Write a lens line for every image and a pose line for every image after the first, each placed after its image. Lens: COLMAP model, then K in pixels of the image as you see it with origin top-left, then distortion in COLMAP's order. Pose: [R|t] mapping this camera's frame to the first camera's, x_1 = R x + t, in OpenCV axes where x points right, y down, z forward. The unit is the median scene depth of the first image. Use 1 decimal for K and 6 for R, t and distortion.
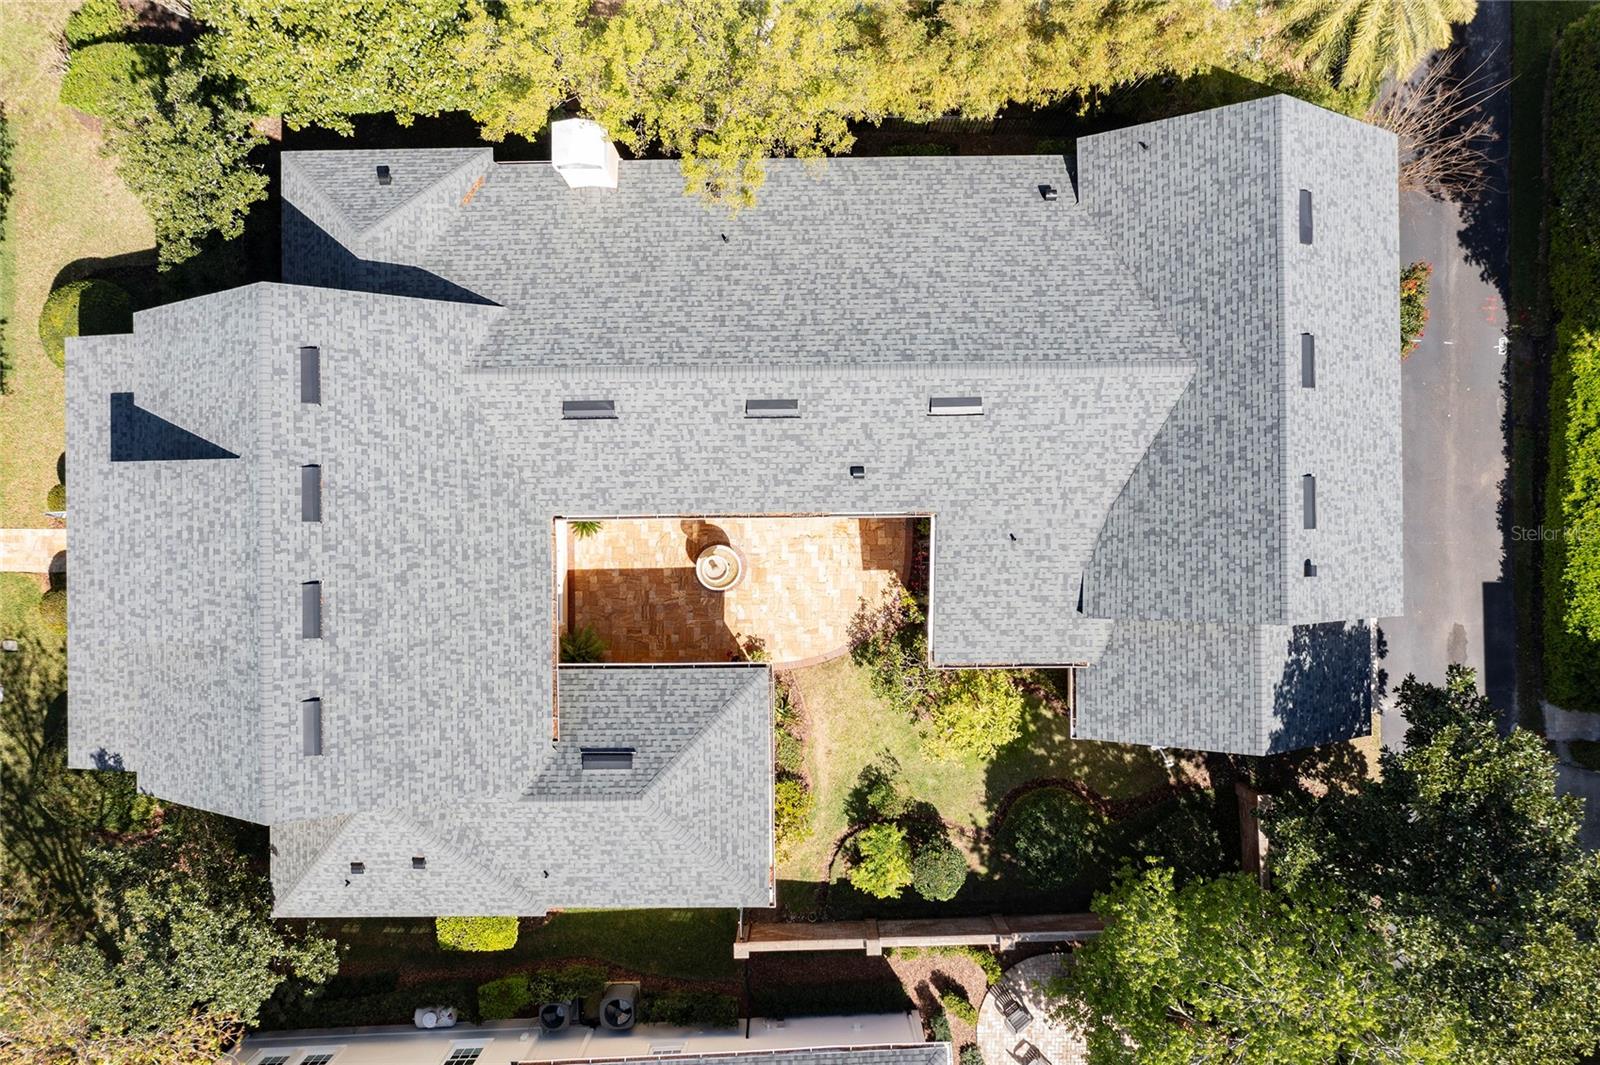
lens RADIAL K [[1291.8, 0, 797.7], [0, 1291.8, 531.6], [0, 0, 1]] dist [-0.027263, 0.006274]
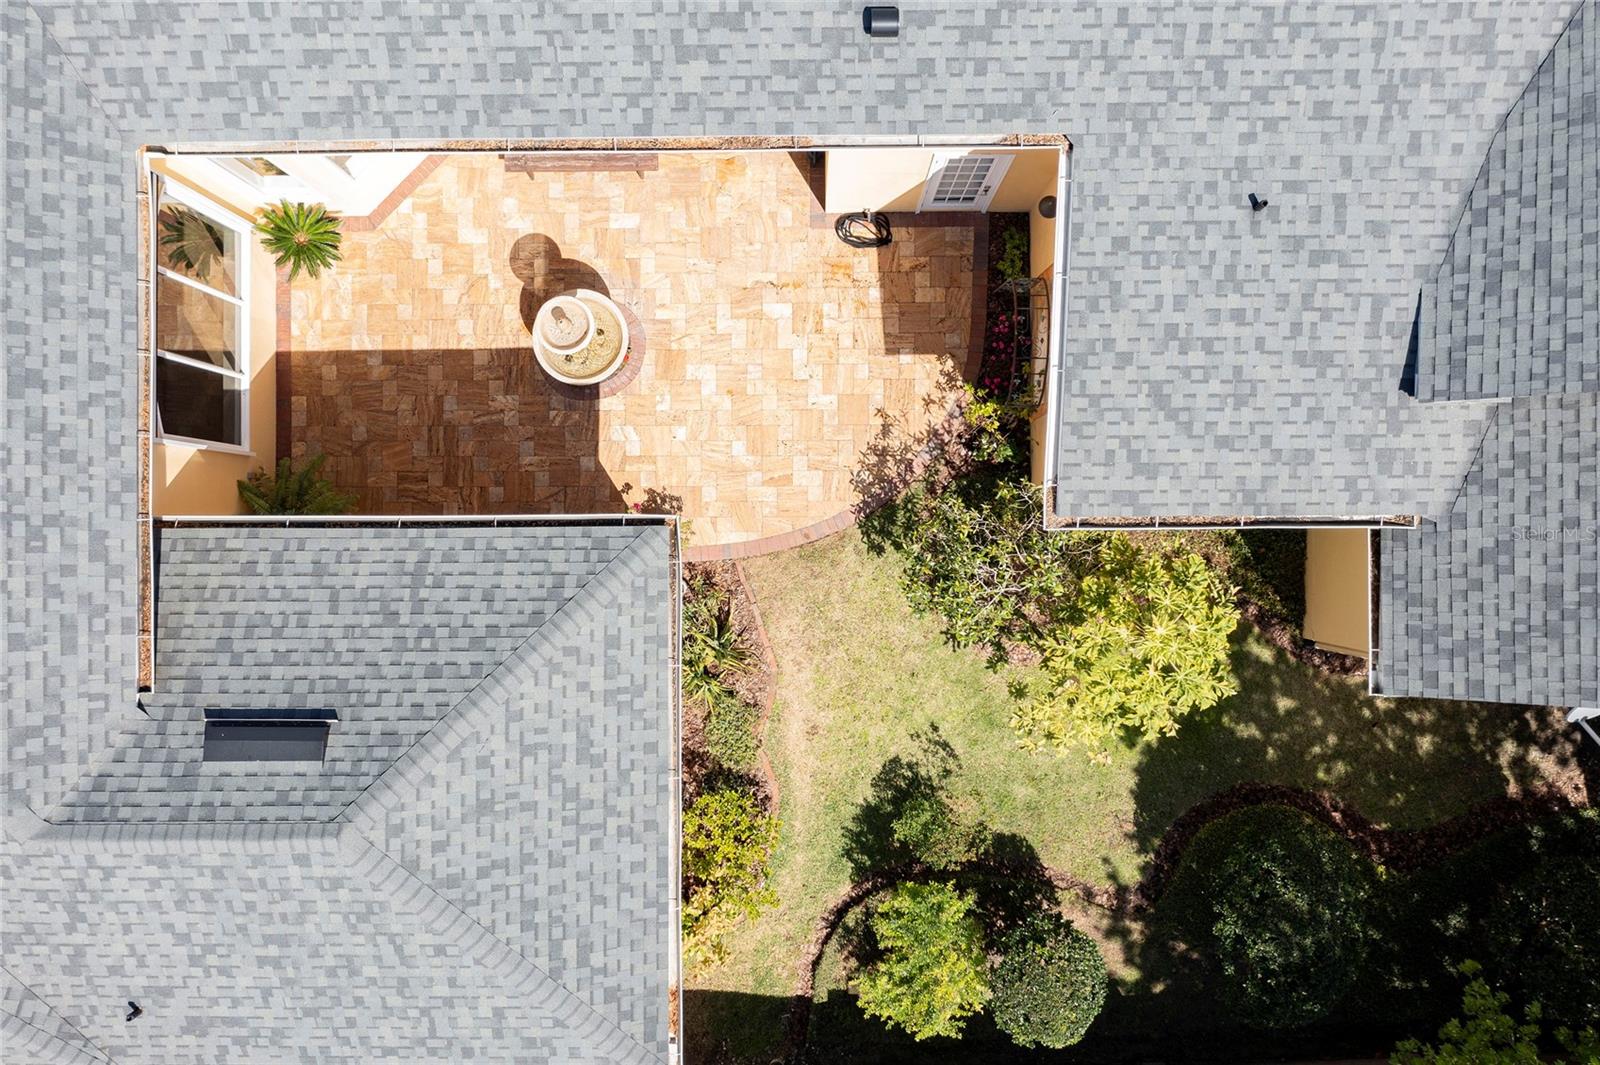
lens RADIAL K [[1291.8, 0, 803.8], [0, 1291.8, 534.8], [0, 0, 1]] dist [-0.027263, 0.006274]
pose [[0.999975, 0.004901, 0.005067, 0.020012], [-0.004912, 0.999986, 0.002020, 0.107520], [-0.005058, -0.002045, 0.999985, 0.574100]]
